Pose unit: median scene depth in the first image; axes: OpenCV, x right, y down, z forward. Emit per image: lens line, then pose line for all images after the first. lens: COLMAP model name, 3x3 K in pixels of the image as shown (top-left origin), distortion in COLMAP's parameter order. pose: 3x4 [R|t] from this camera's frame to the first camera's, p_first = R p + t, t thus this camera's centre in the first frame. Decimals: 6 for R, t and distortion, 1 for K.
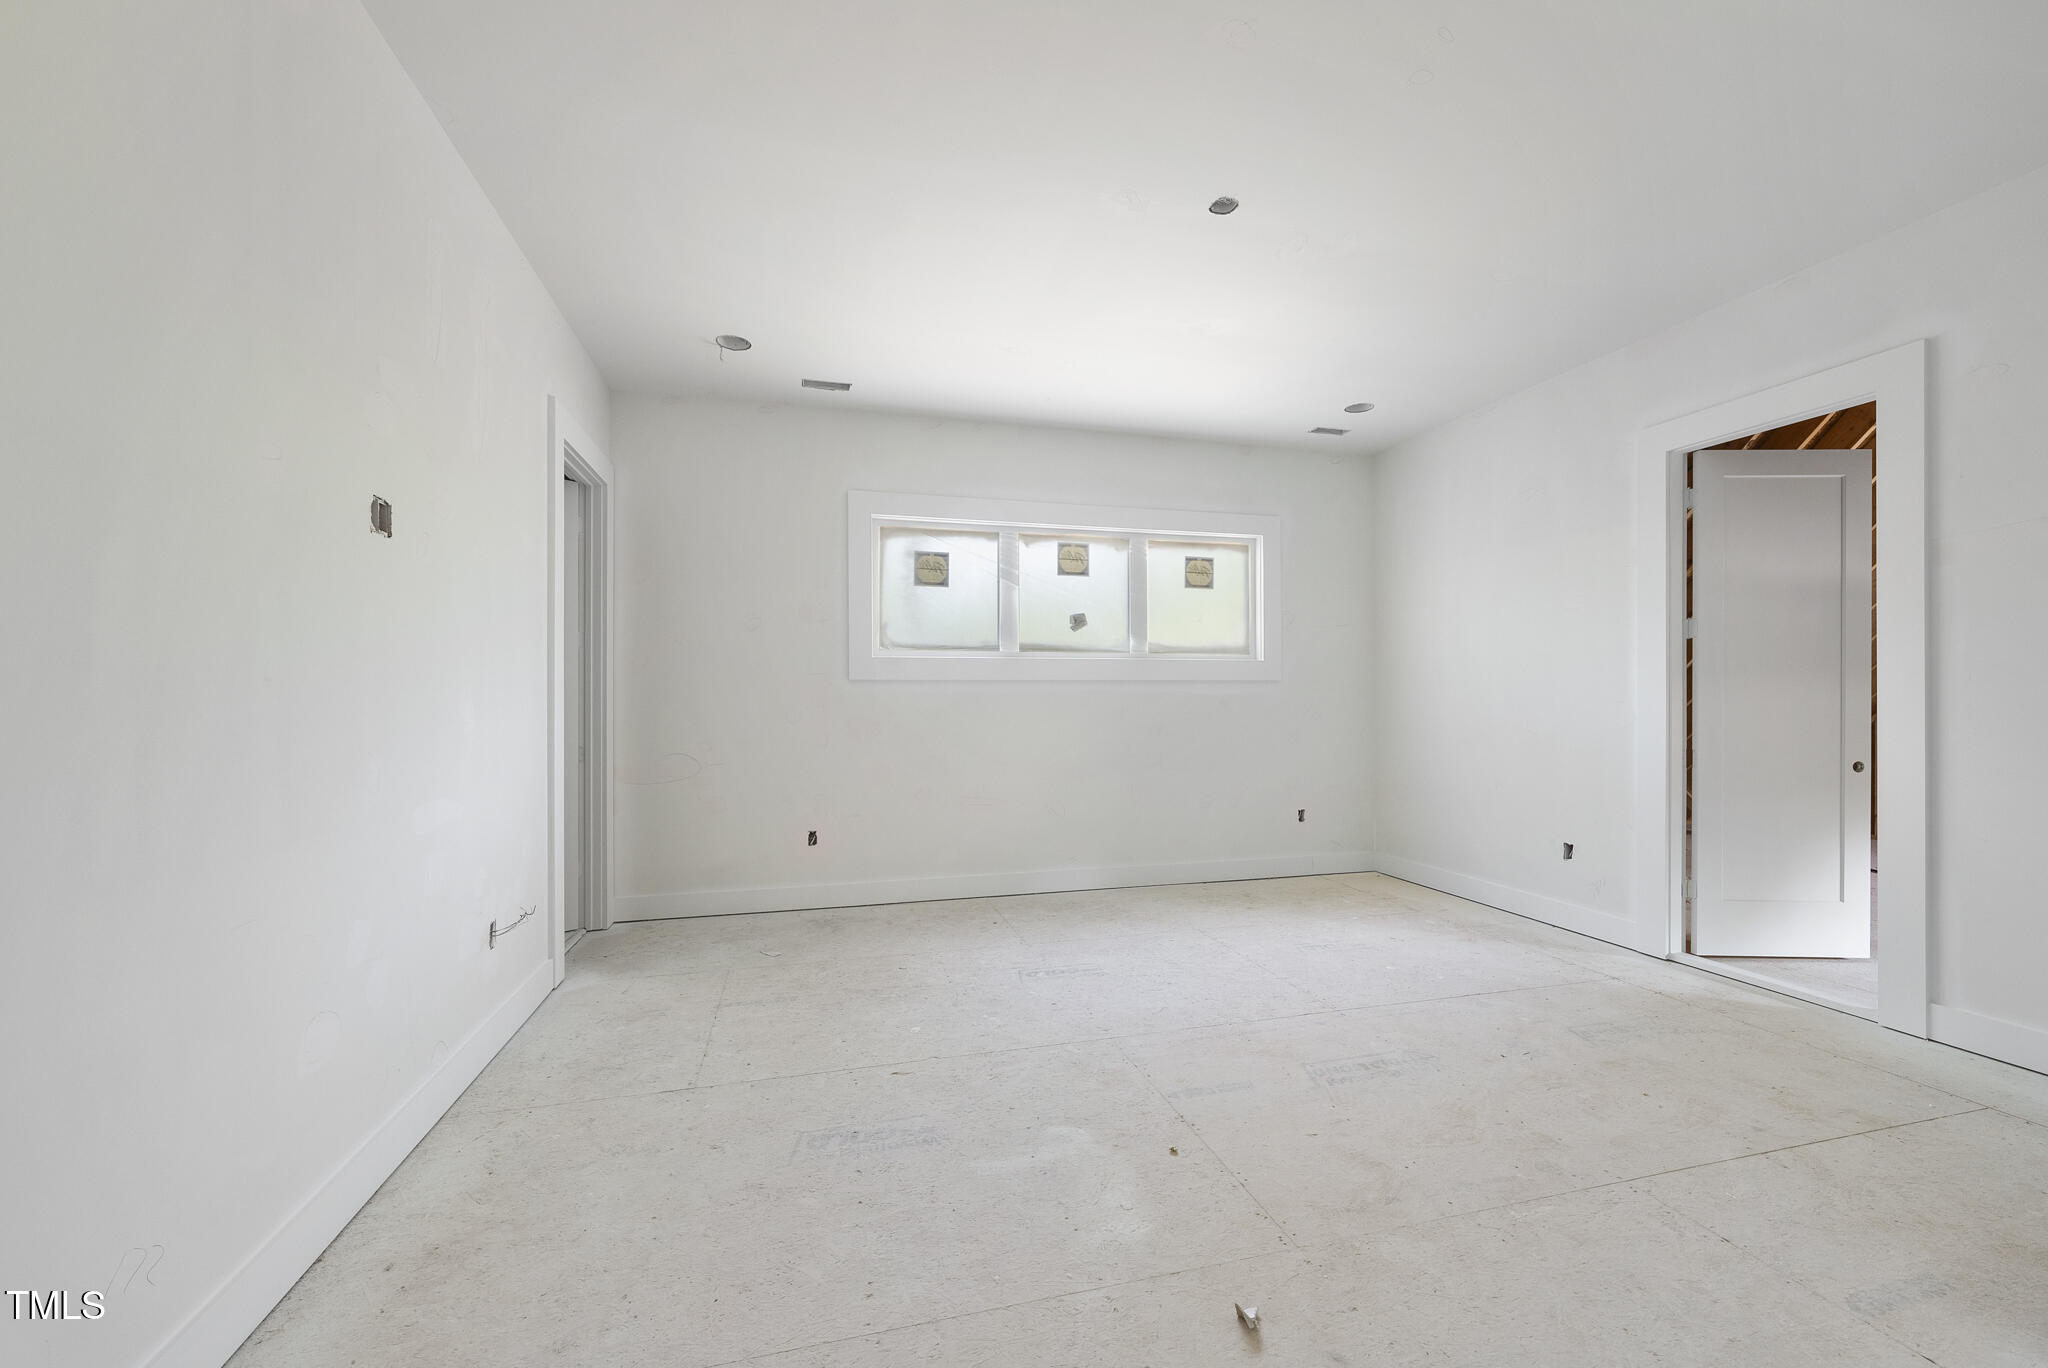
lens RADIAL K [[810.7, 0, 1029.0], [0, 810.7, 685.6], [0, 0, 1]] dist [0.002000, -0.000197]
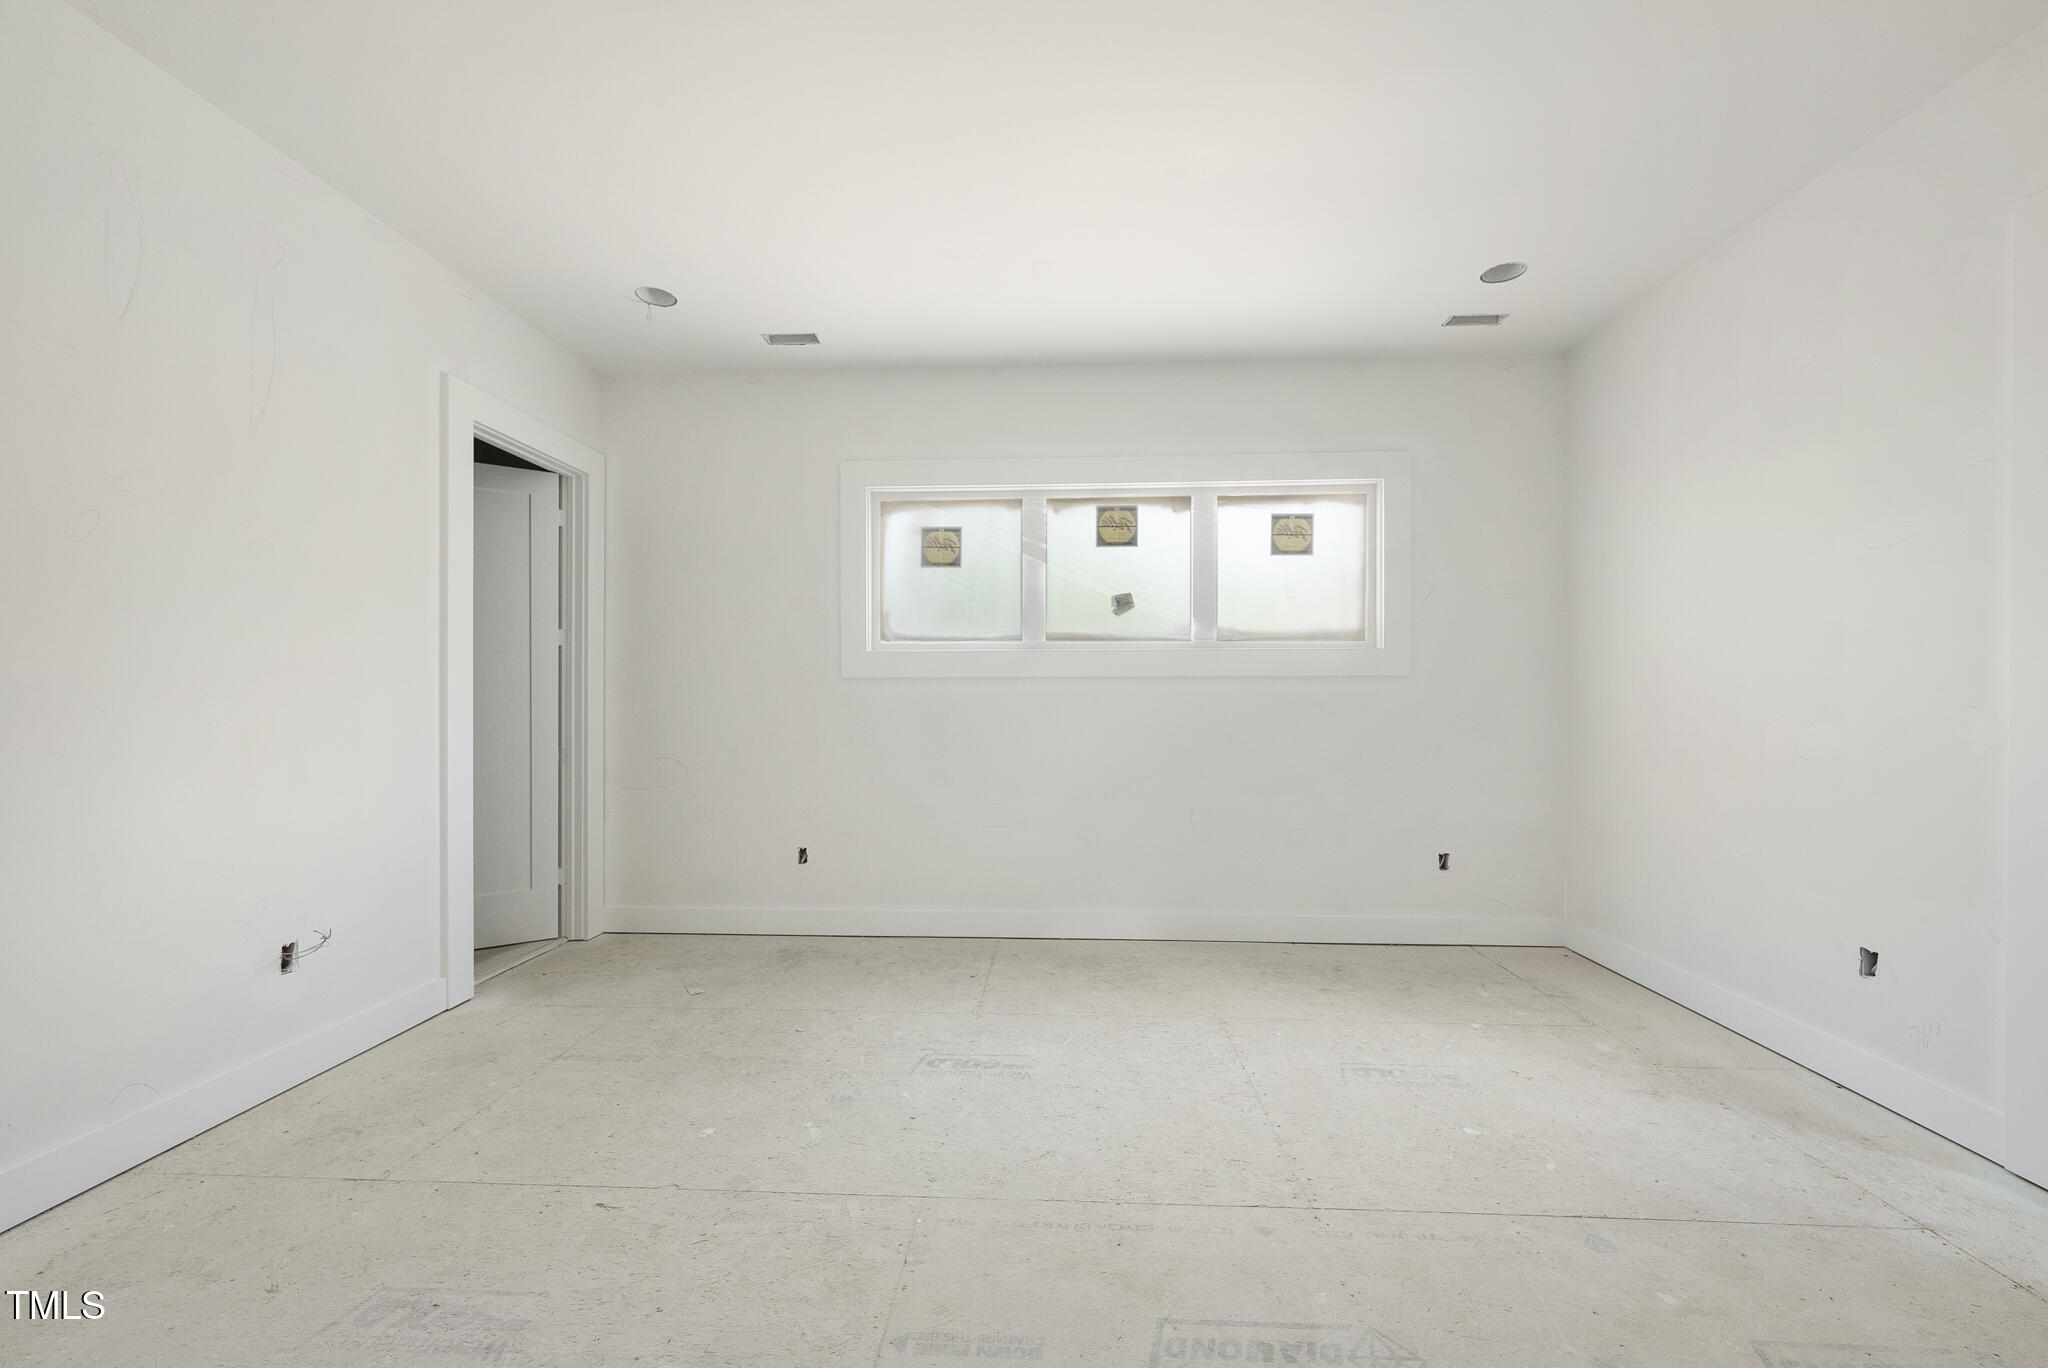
lens RADIAL K [[810.7, 0, 1019.1], [0, 810.7, 692.9], [0, 0, 1]] dist [0.002000, -0.000197]
pose [[0.950934, -0.000415, -0.309394, 0.231567], [0.002954, 0.999966, 0.007738, 0.003100], [0.309380, -0.008273, 0.950902, 0.225489]]
